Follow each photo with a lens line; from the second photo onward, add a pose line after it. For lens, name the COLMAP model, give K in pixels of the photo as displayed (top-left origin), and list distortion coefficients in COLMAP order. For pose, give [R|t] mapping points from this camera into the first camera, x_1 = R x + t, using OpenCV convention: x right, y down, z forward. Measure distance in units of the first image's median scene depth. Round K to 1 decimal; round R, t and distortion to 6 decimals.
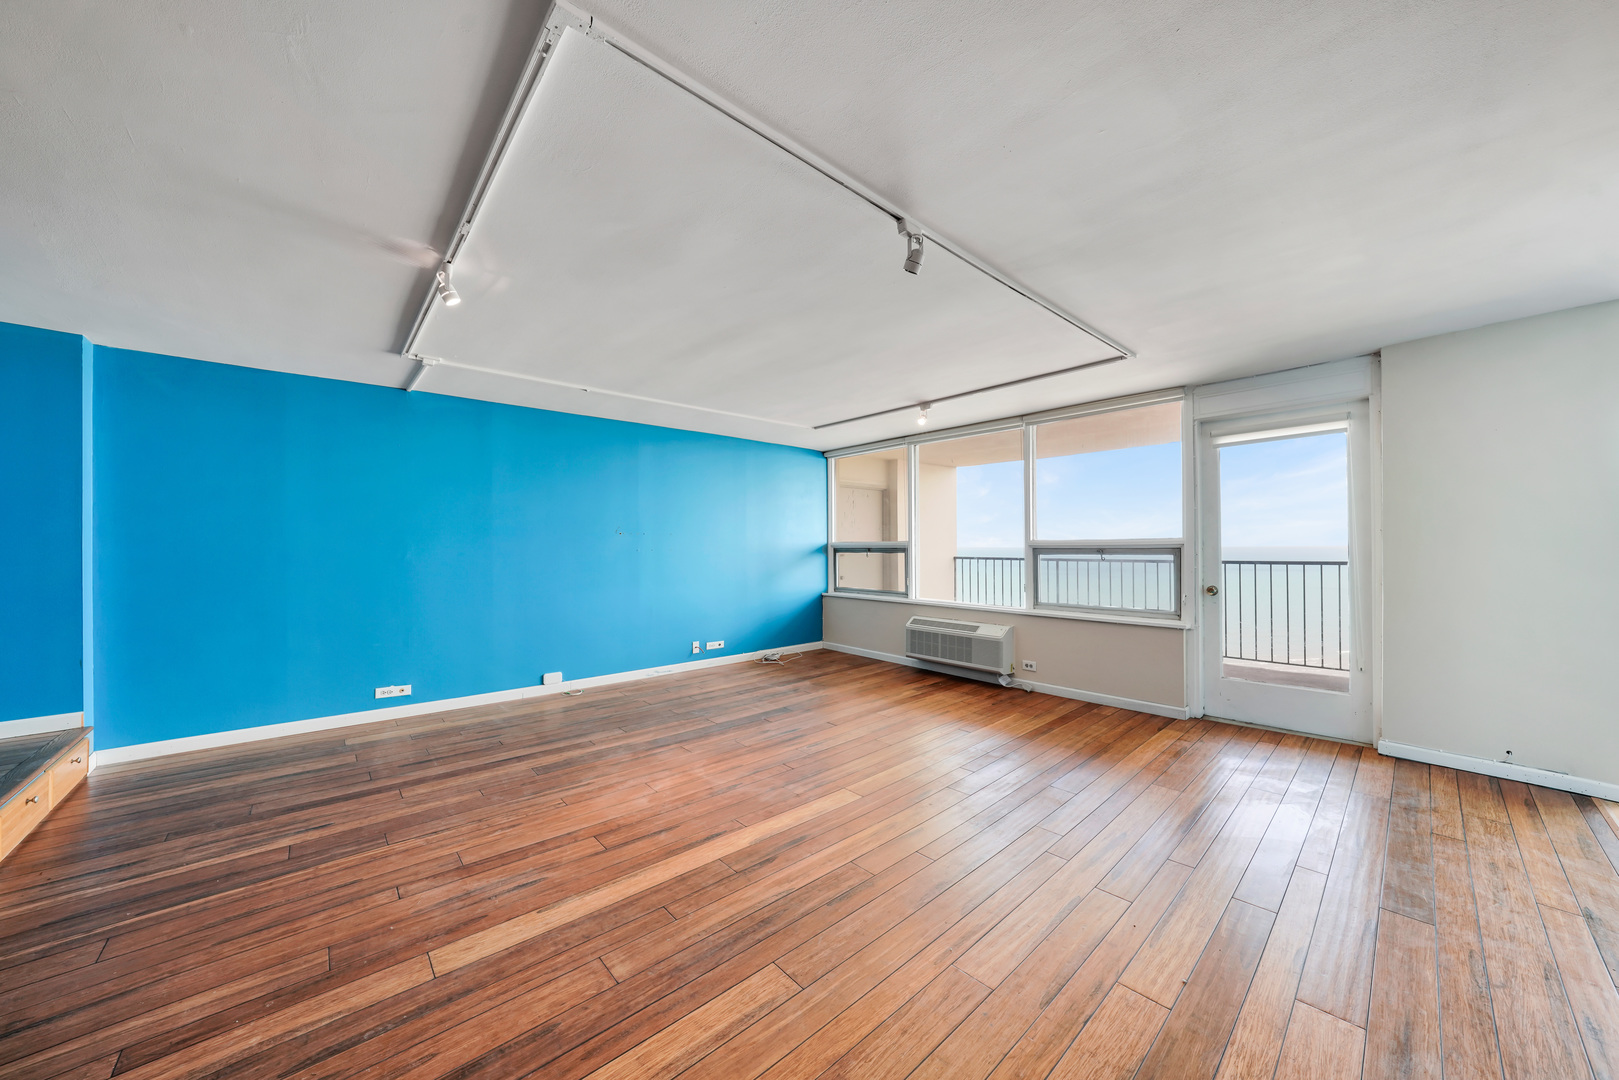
lens RADIAL K [[563.1, 0, 811.6], [0, 563.1, 551.2], [0, 0, 1]] dist [-0.023258, 0.003827]
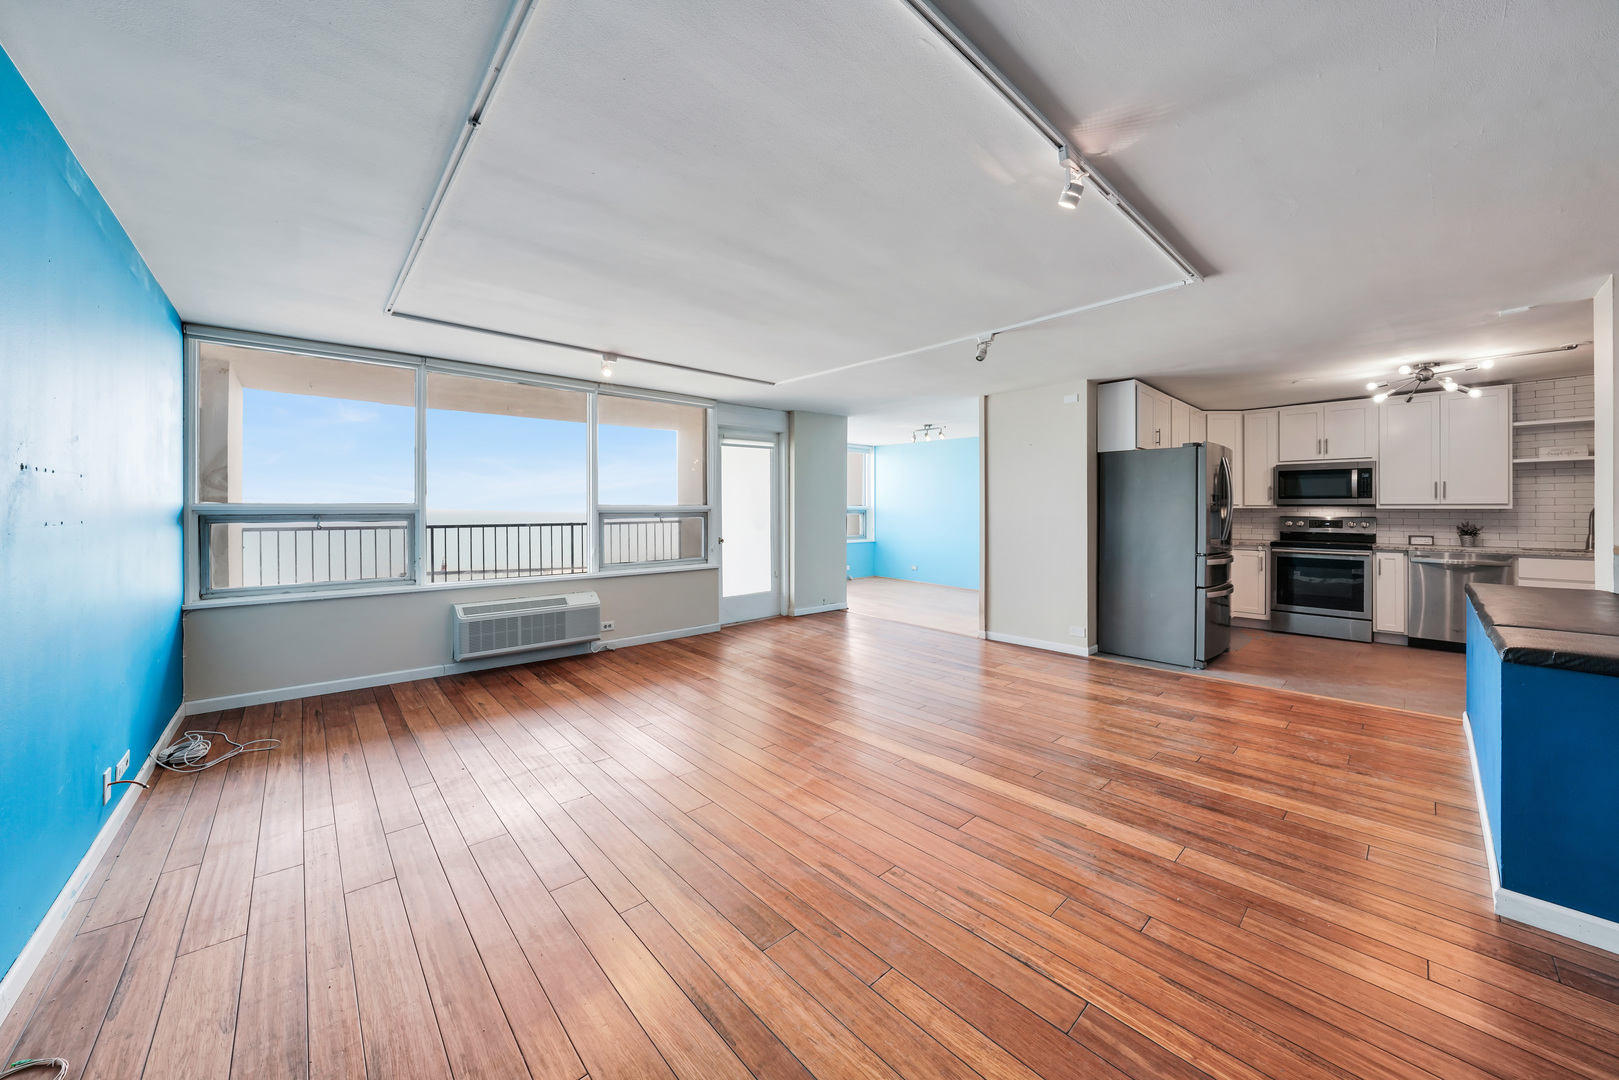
lens RADIAL K [[563.1, 0, 815.6], [0, 563.1, 515.2], [0, 0, 1]] dist [-0.023258, 0.003827]
pose [[-0.010103, -0.006507, 0.999928, -0.766521], [0.008239, 0.999944, 0.006590, -0.006029], [-0.999915, 0.008305, -0.010049, 0.730343]]
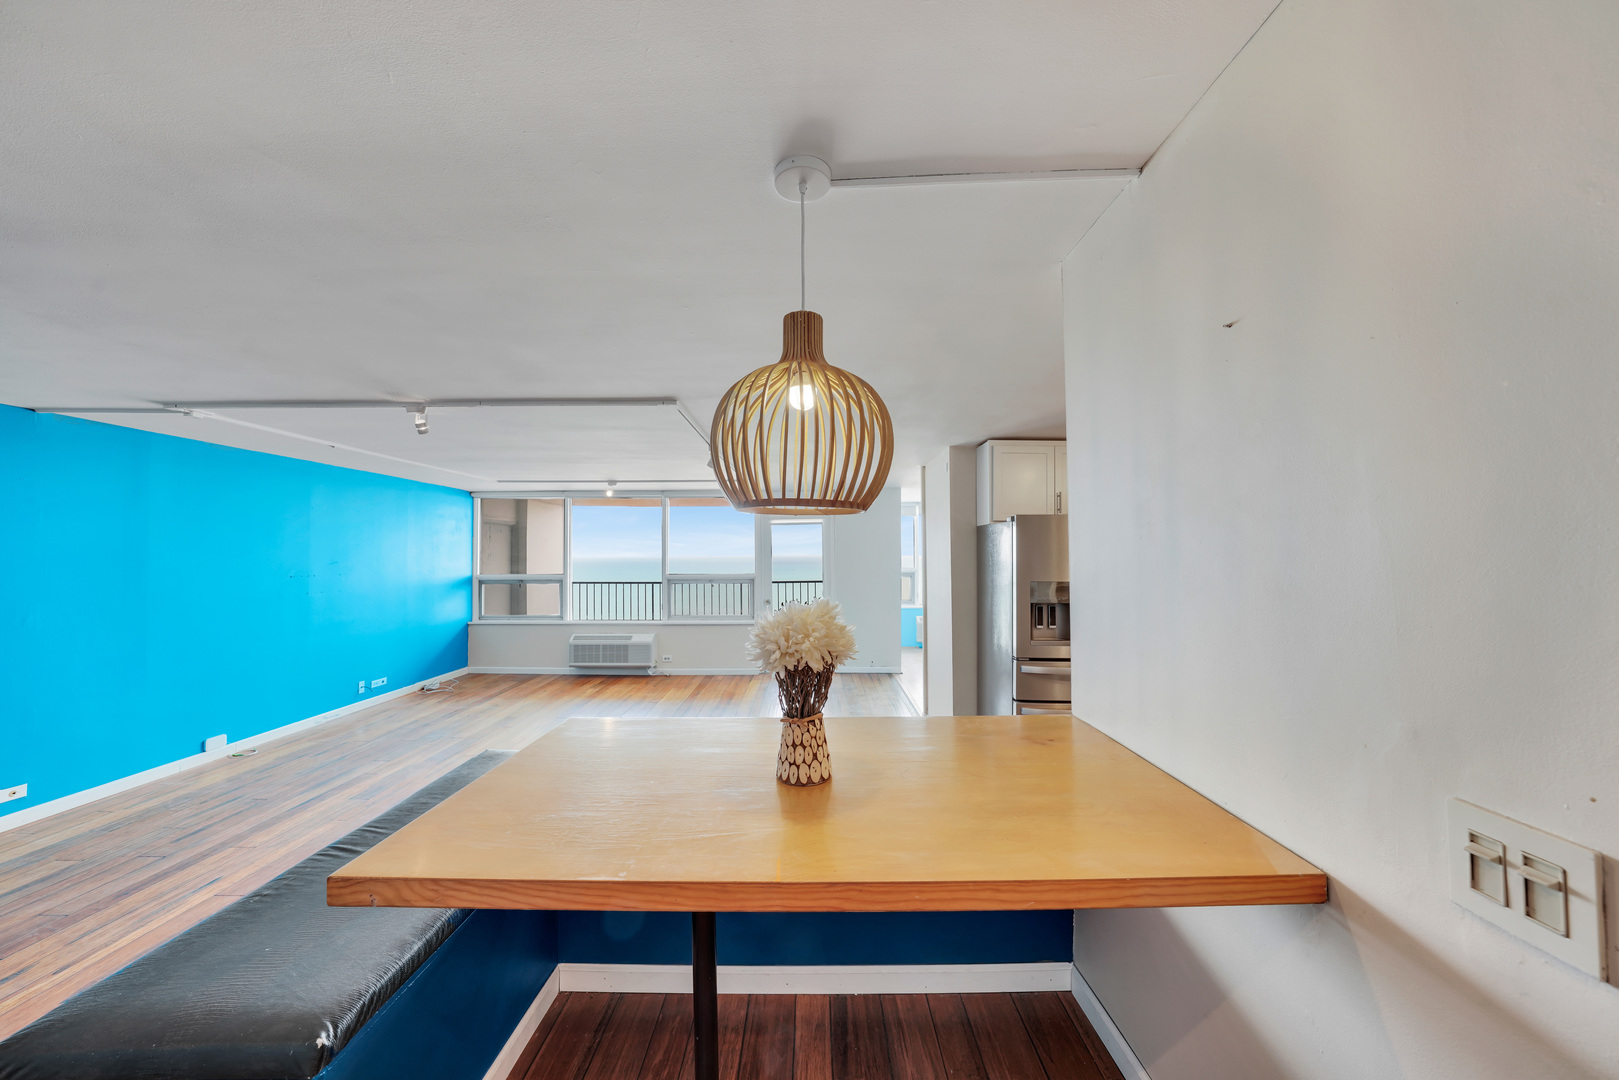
lens RADIAL K [[563.1, 0, 813.1], [0, 563.1, 538.7], [0, 0, 1]] dist [-0.023258, 0.003827]
pose [[0.671239, 0.020707, 0.740952, -0.544862], [0.008092, 0.999345, -0.035259, -0.068977], [-0.741197, 0.029663, 0.670632, -0.351043]]
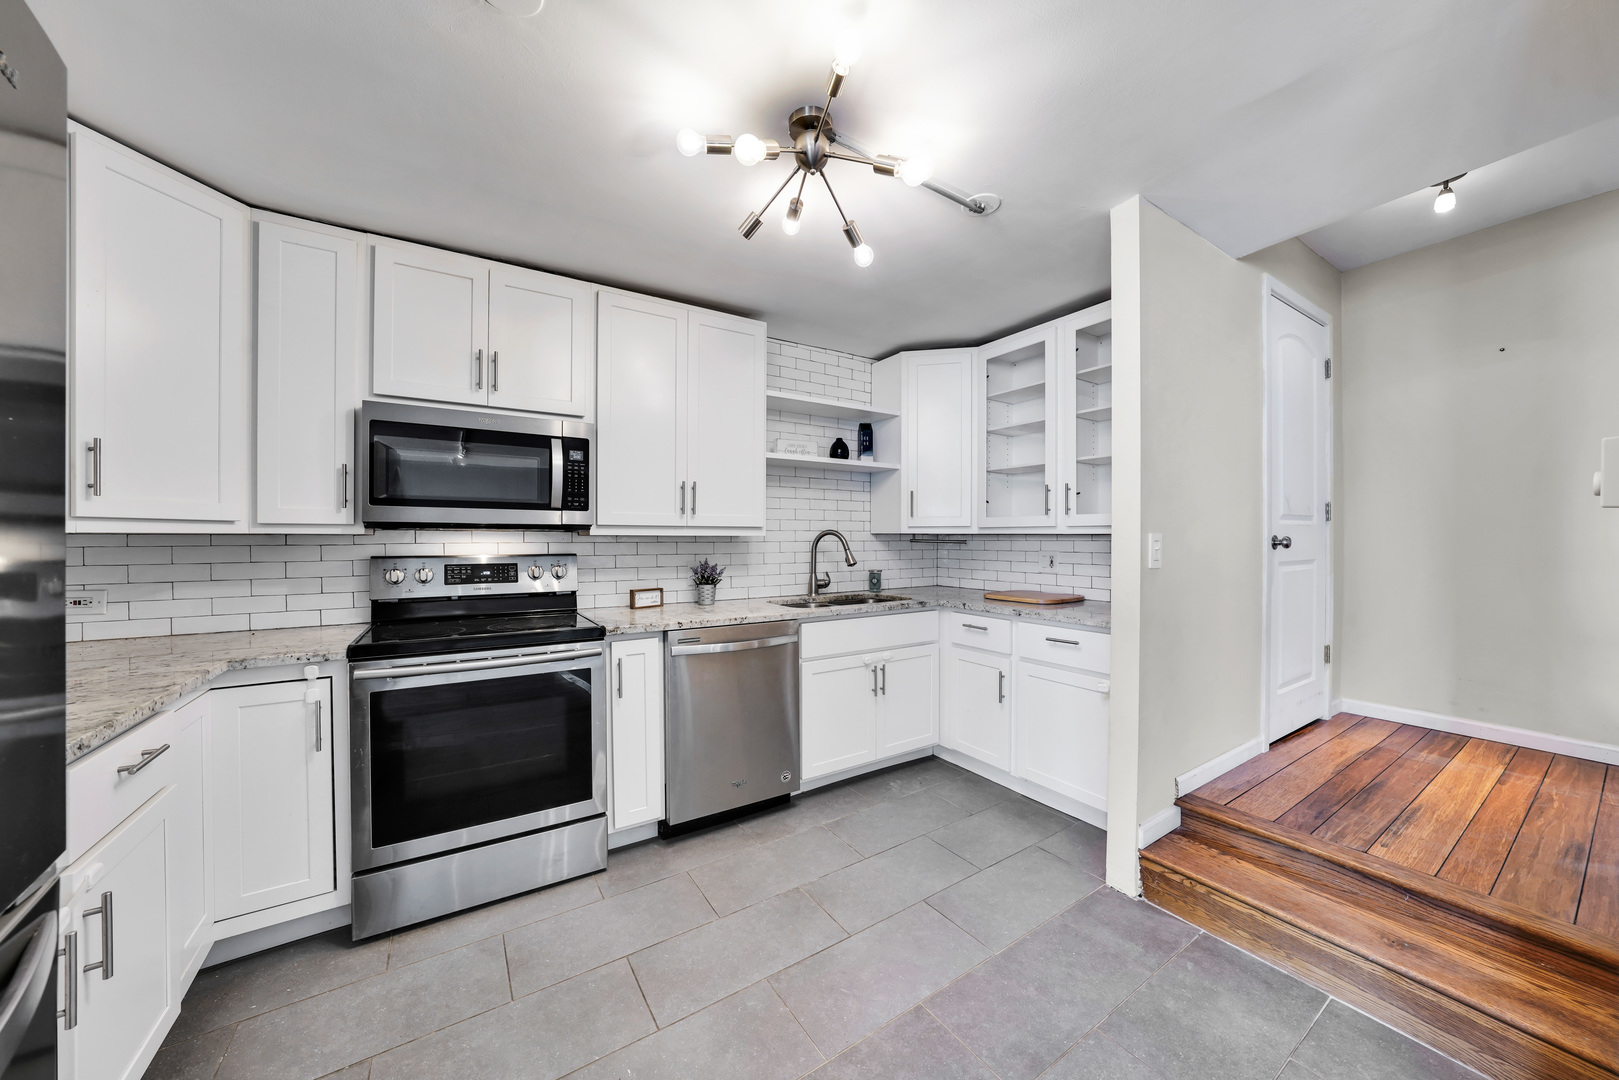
lens RADIAL K [[563.1, 0, 807.0], [0, 563.1, 531.8], [0, 0, 1]] dist [-0.023258, 0.003827]
pose [[-0.986310, 0.004345, 0.164847, 0.199126], [0.003820, 0.999987, -0.003498, -0.002697], [-0.164860, -0.002820, -0.986313, -0.065193]]
